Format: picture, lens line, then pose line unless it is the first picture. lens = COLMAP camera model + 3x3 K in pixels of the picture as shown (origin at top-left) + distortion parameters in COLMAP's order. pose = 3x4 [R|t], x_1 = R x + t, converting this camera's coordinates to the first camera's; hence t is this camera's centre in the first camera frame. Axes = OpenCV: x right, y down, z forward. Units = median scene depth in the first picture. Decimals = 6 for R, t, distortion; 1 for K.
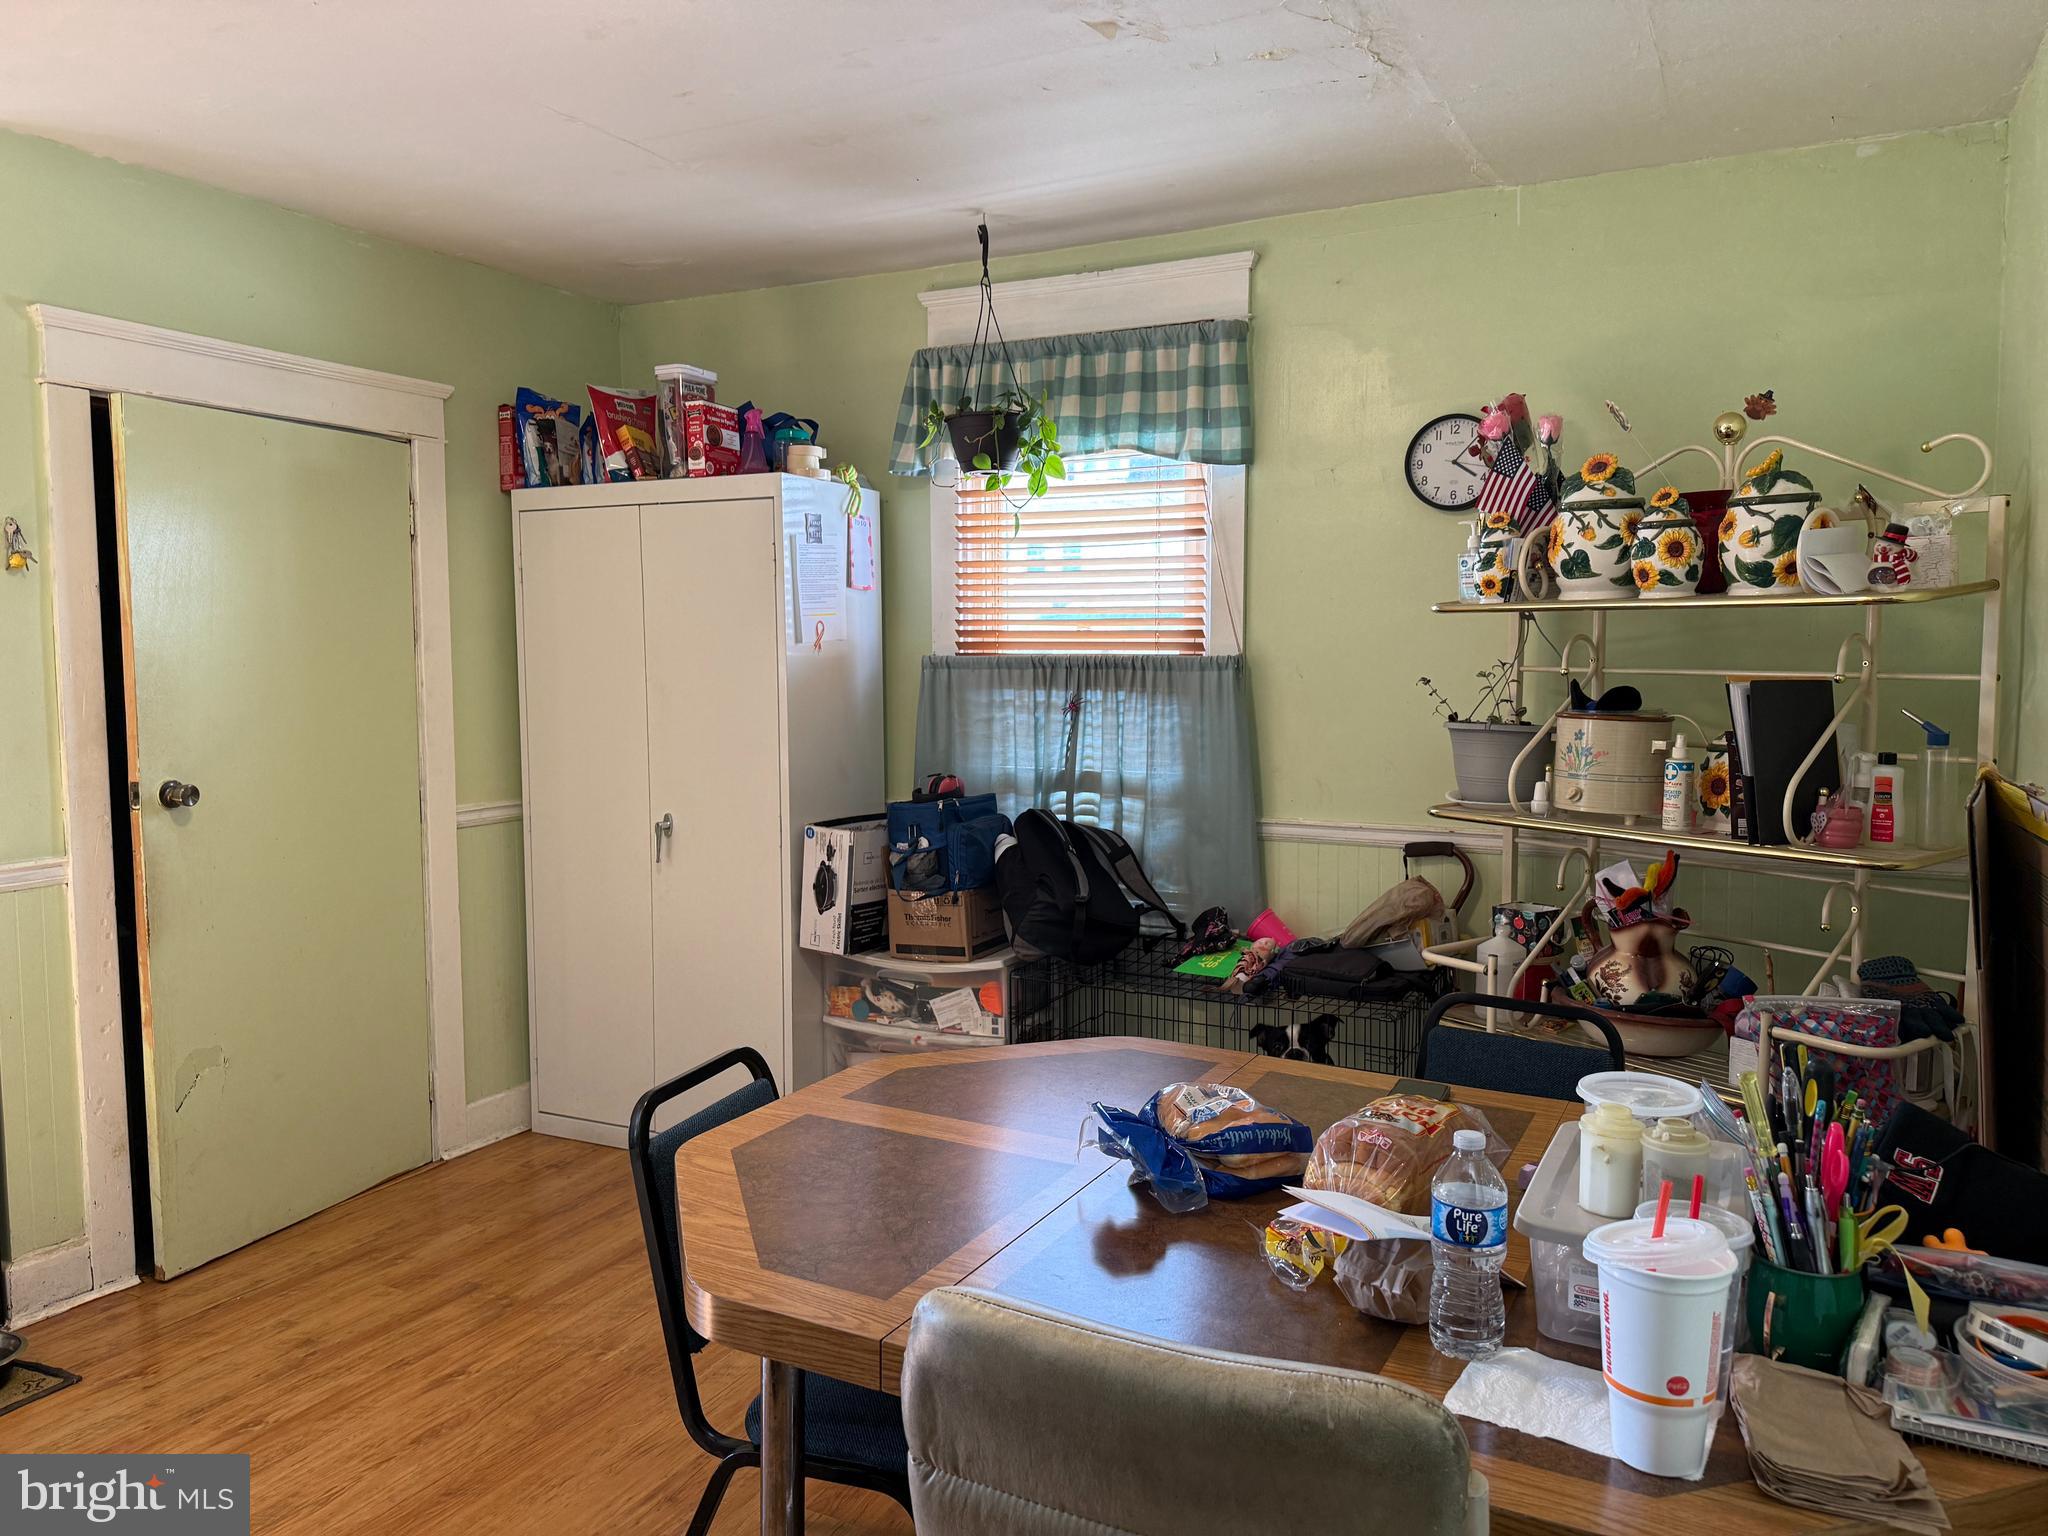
lens RADIAL K [[1414.9, 0, 1031.5], [0, 1414.9, 764.8], [0, 0, 1]] dist [0.052256, -0.081917]
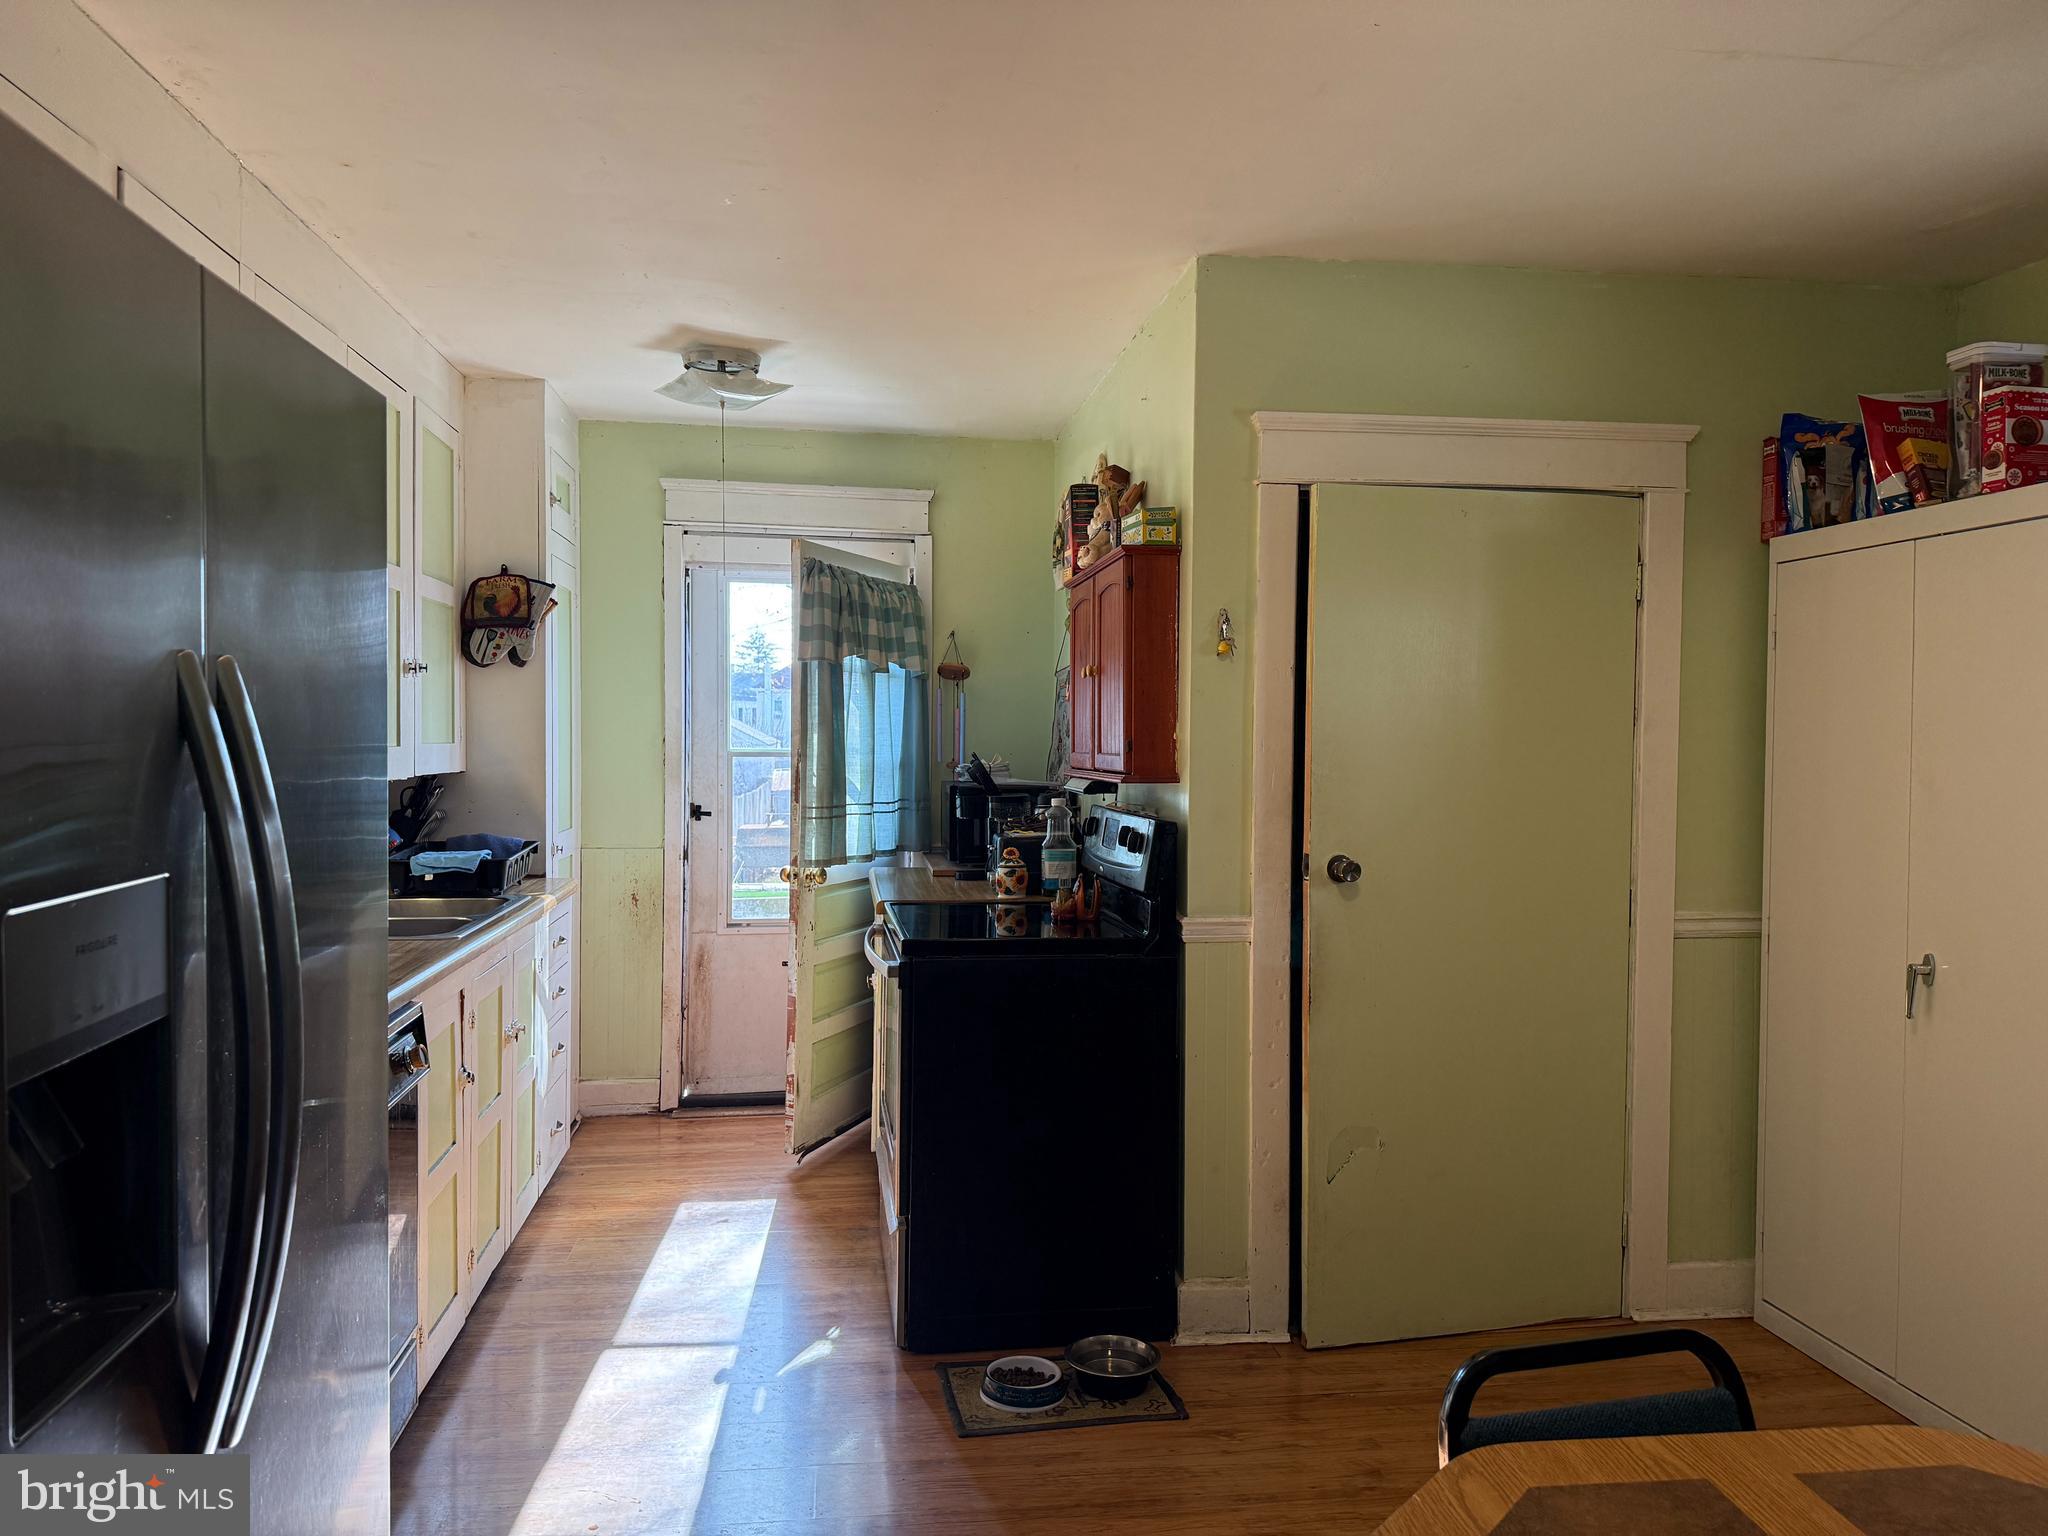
lens RADIAL K [[1414.9, 0, 1017.1], [0, 1414.9, 771.0], [0, 0, 1]] dist [0.052256, -0.081917]
pose [[0.561159, 0.028532, -0.827216, 0.088474], [-0.074063, 0.997128, -0.015850, -0.013475], [0.824388, 0.070160, 0.561660, 0.199277]]
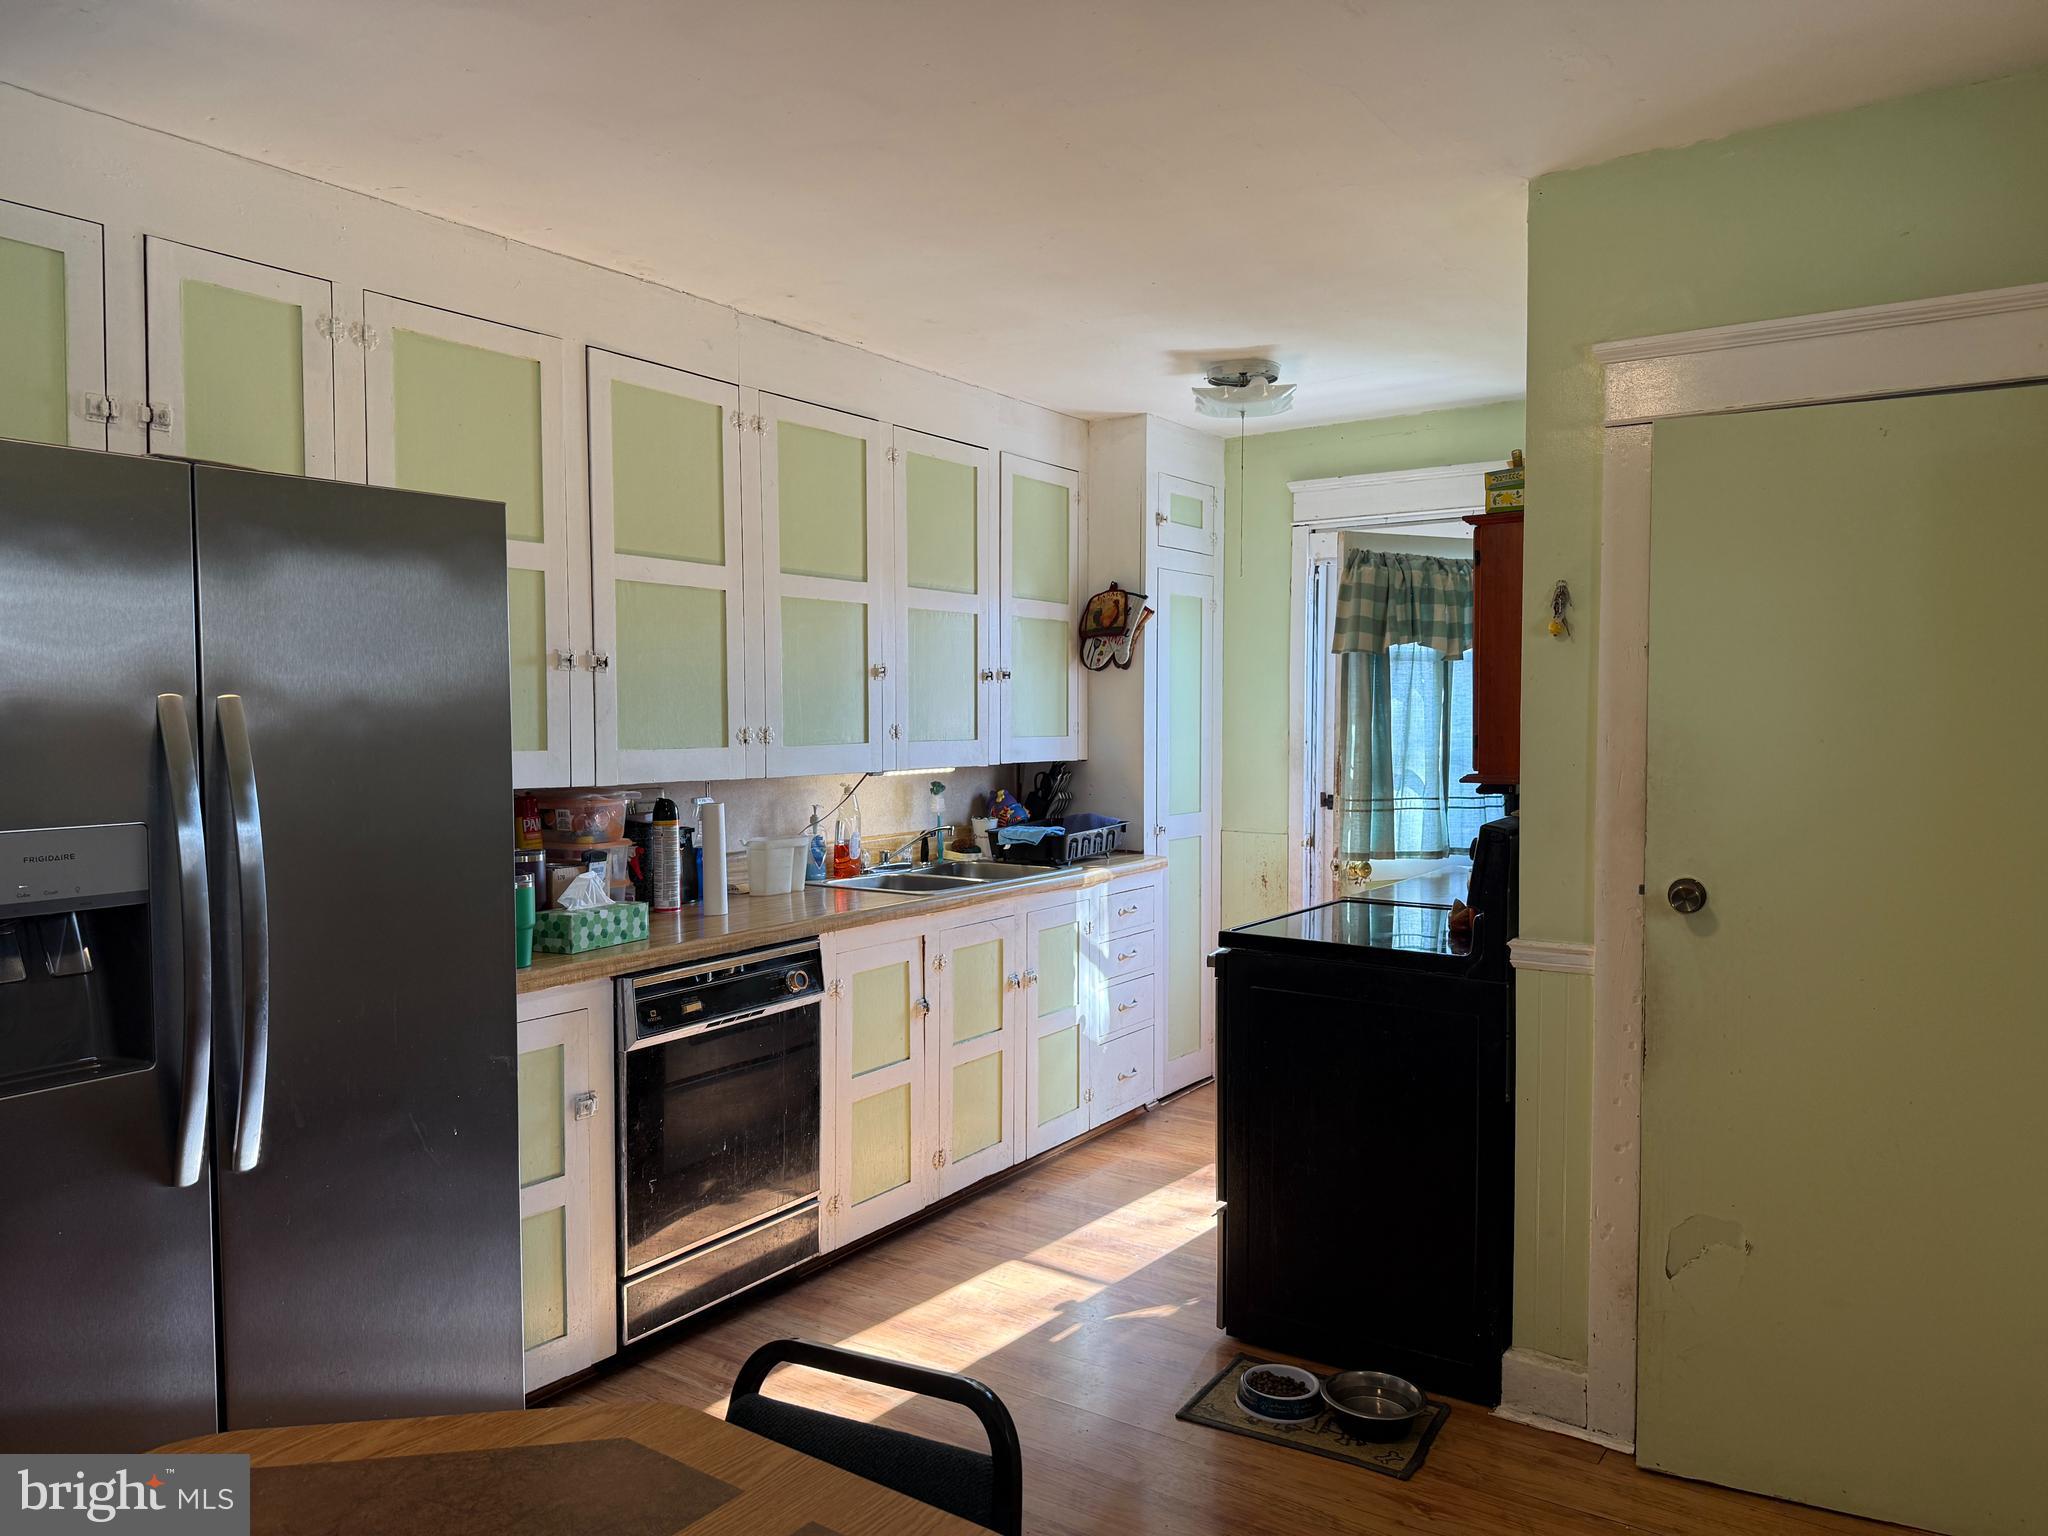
lens RADIAL K [[1414.9, 0, 1021.5], [0, 1414.9, 769.1], [0, 0, 1]] dist [0.052256, -0.081917]
pose [[-0.143877, 0.042332, -0.988690, 0.226322], [-0.068648, 0.996251, 0.052646, -0.059399], [0.987212, 0.075447, -0.140432, 0.627732]]
